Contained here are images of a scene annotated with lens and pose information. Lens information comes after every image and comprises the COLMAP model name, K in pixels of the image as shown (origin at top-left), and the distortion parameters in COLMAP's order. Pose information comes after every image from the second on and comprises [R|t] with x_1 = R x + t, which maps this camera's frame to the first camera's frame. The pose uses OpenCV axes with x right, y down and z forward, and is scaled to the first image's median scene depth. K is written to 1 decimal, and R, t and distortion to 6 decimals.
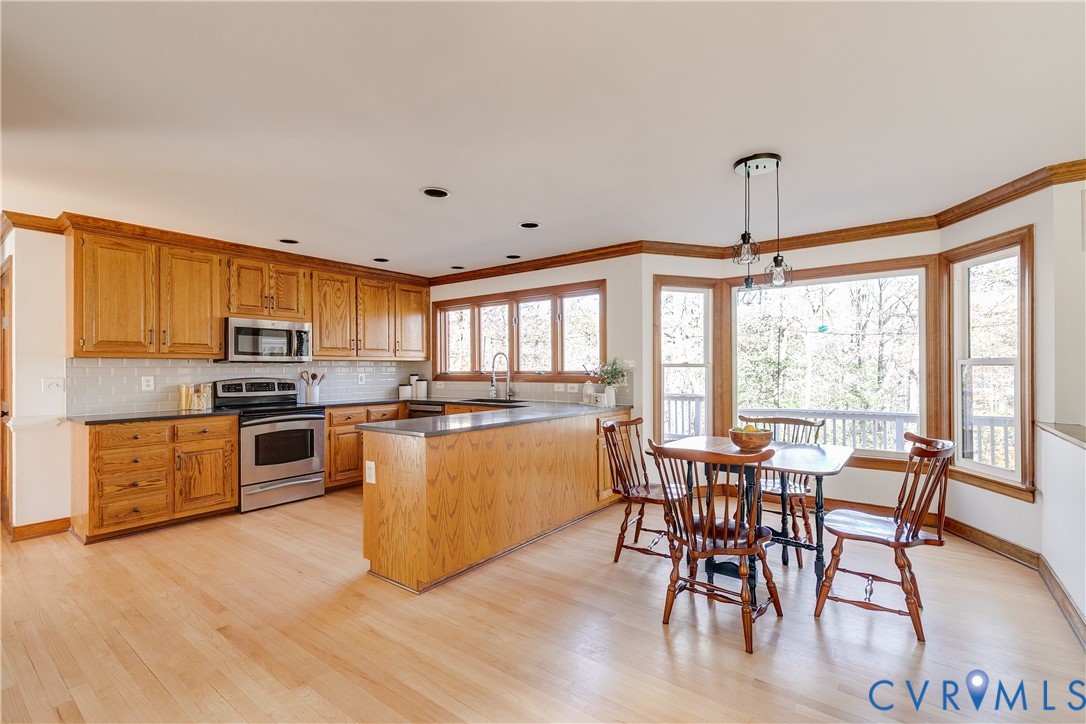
lens RADIAL K [[494.9, 0, 539.2], [0, 494.9, 367.3], [0, 0, 1]] dist [0.003203, 0.000153]
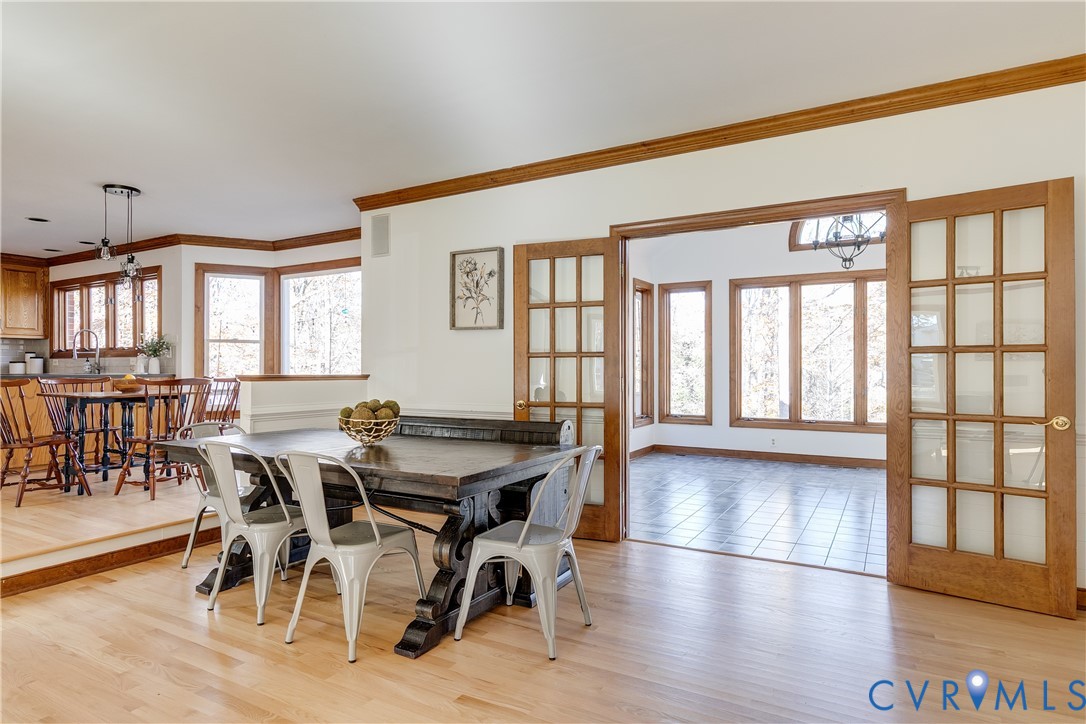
lens RADIAL K [[600.9, 0, 546.9], [0, 600.9, 361.4], [0, 0, 1]] dist [0.005252, 0.001207]
pose [[0.990586, 0.001095, 0.136885, 0.805534], [-0.001099, 0.999999, -0.000050, 0.041469], [-0.136885, -0.000100, 0.990587, -0.487930]]
